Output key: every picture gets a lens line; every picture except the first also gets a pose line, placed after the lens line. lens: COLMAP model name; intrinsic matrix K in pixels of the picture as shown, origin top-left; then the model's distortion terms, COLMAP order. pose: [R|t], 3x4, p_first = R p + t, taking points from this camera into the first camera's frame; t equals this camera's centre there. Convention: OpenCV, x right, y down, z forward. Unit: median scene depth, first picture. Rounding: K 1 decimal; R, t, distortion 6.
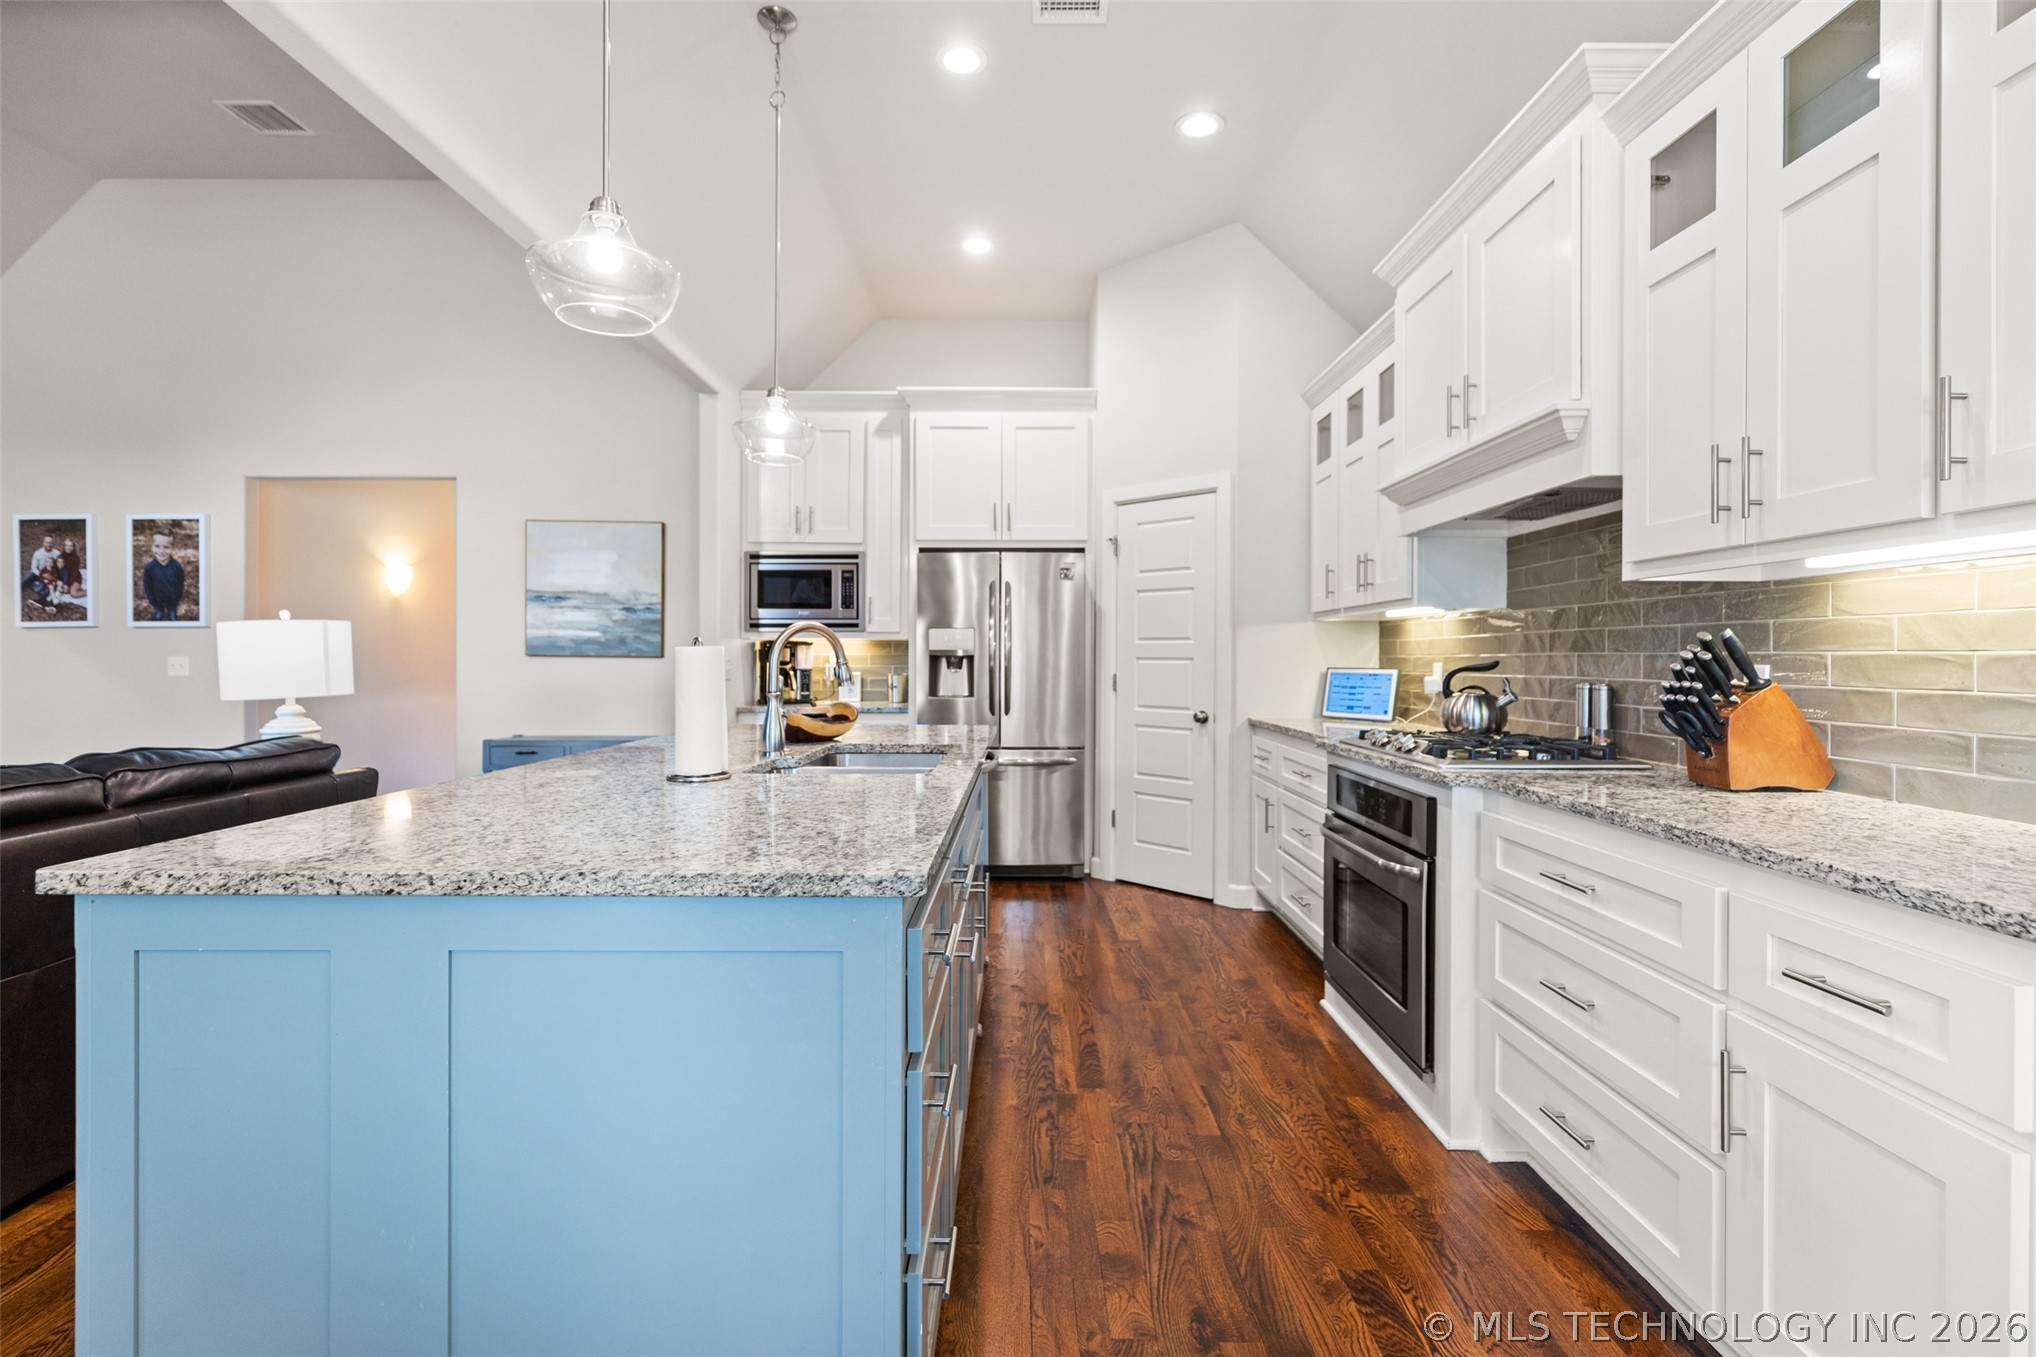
lens RADIAL K [[911.7, 0, 1020.7], [0, 911.7, 652.1], [0, 0, 1]] dist [0.005503, 0.000365]
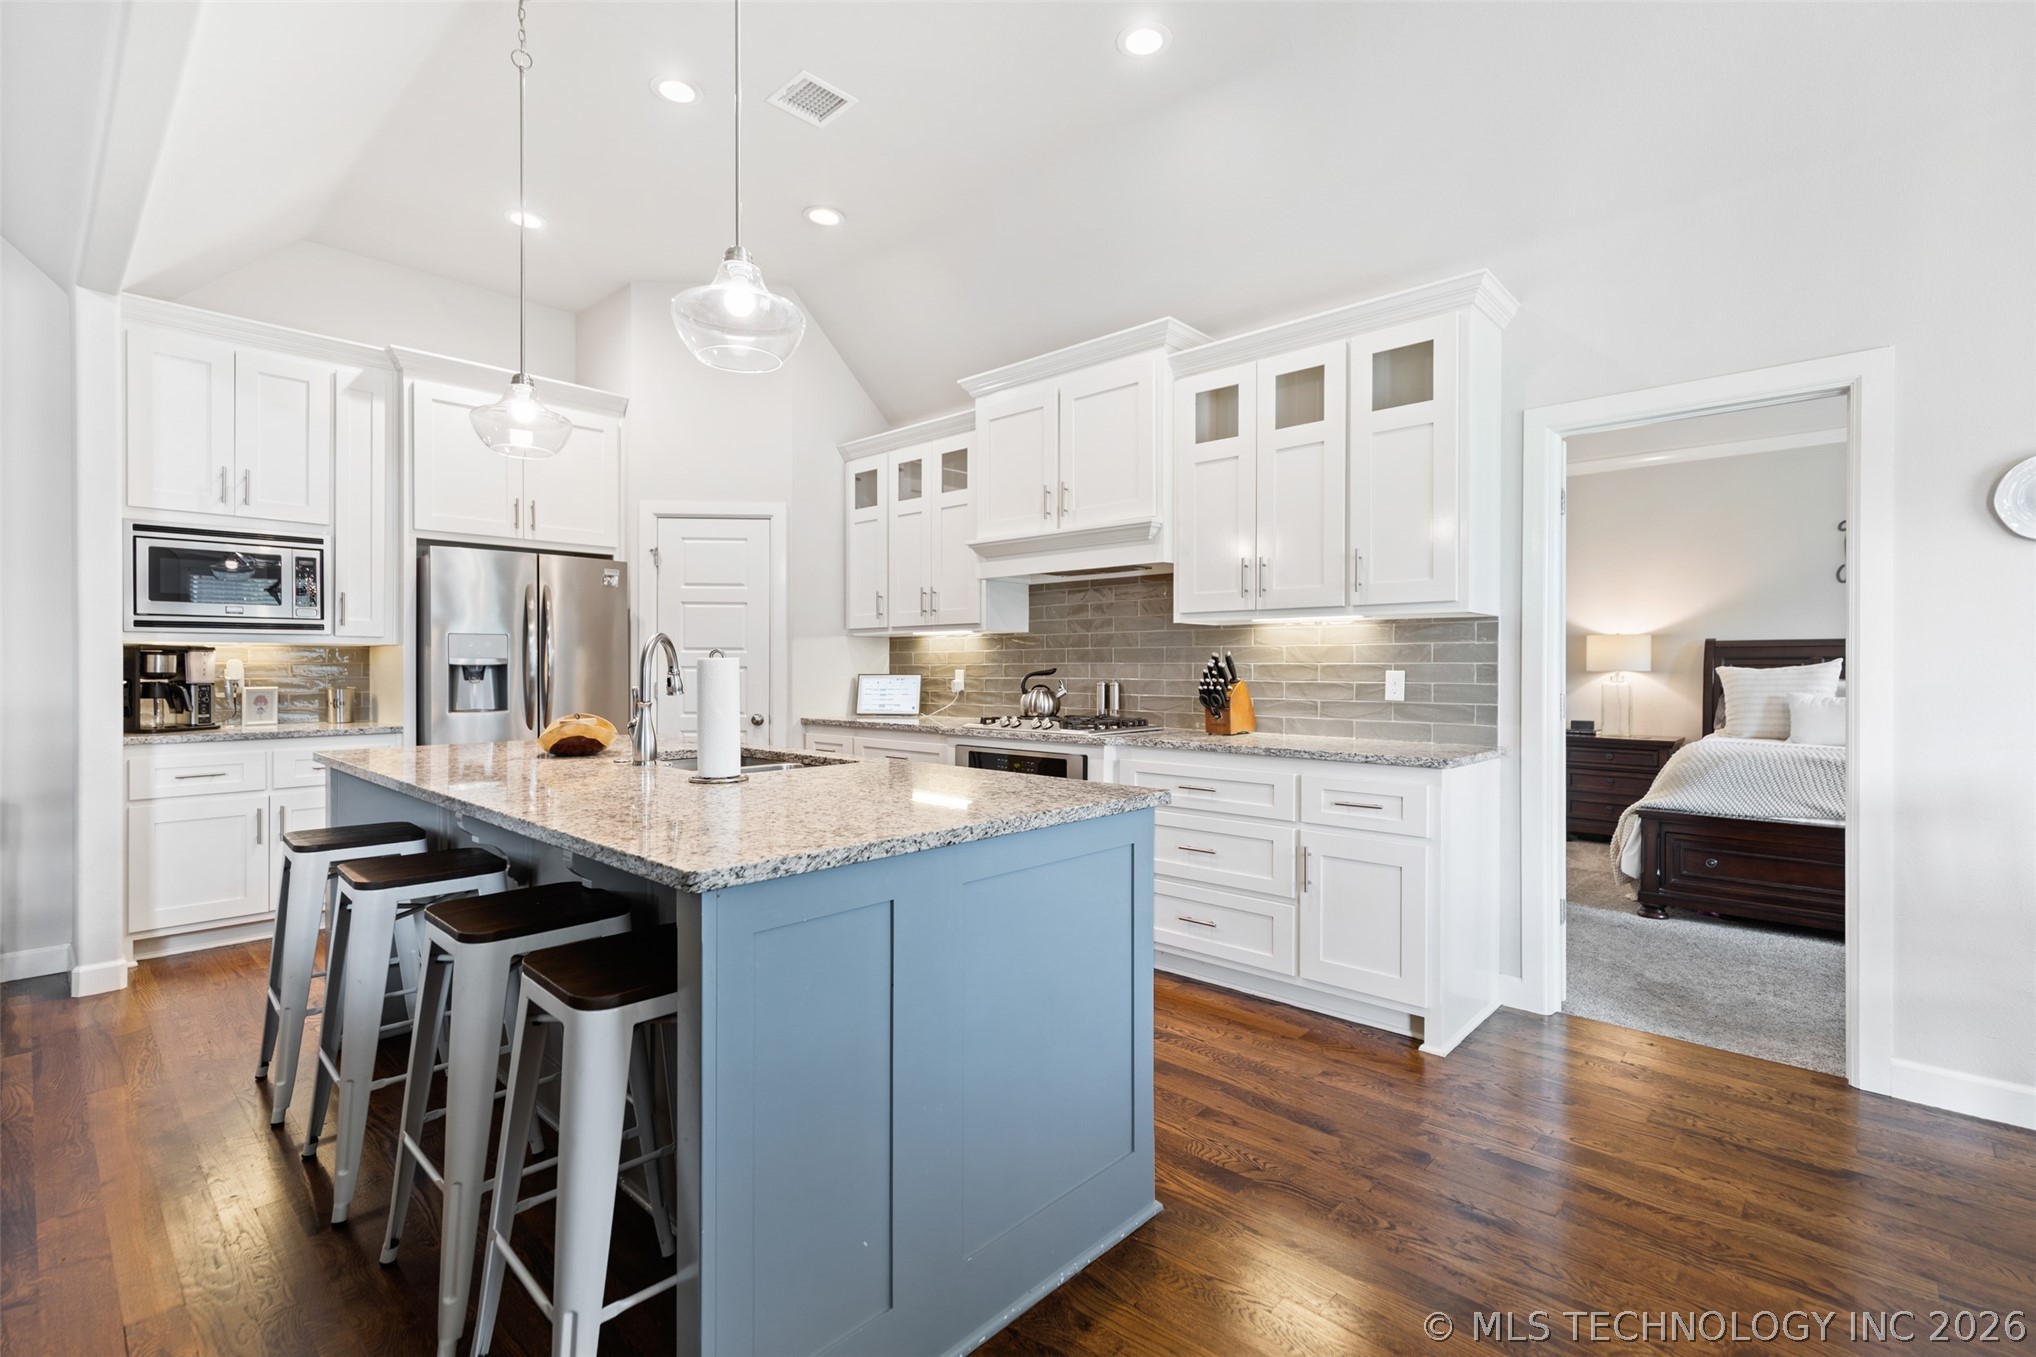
lens RADIAL K [[918.7, 0, 1019.3], [0, 918.7, 661.7], [0, 0, 1]] dist [0.006579, -0.000458]
pose [[0.683103, 0.000792, 0.730322, -0.636418], [-0.002286, 0.999997, 0.001054, -0.002573], [-0.730319, -0.002389, 0.683102, 0.000565]]
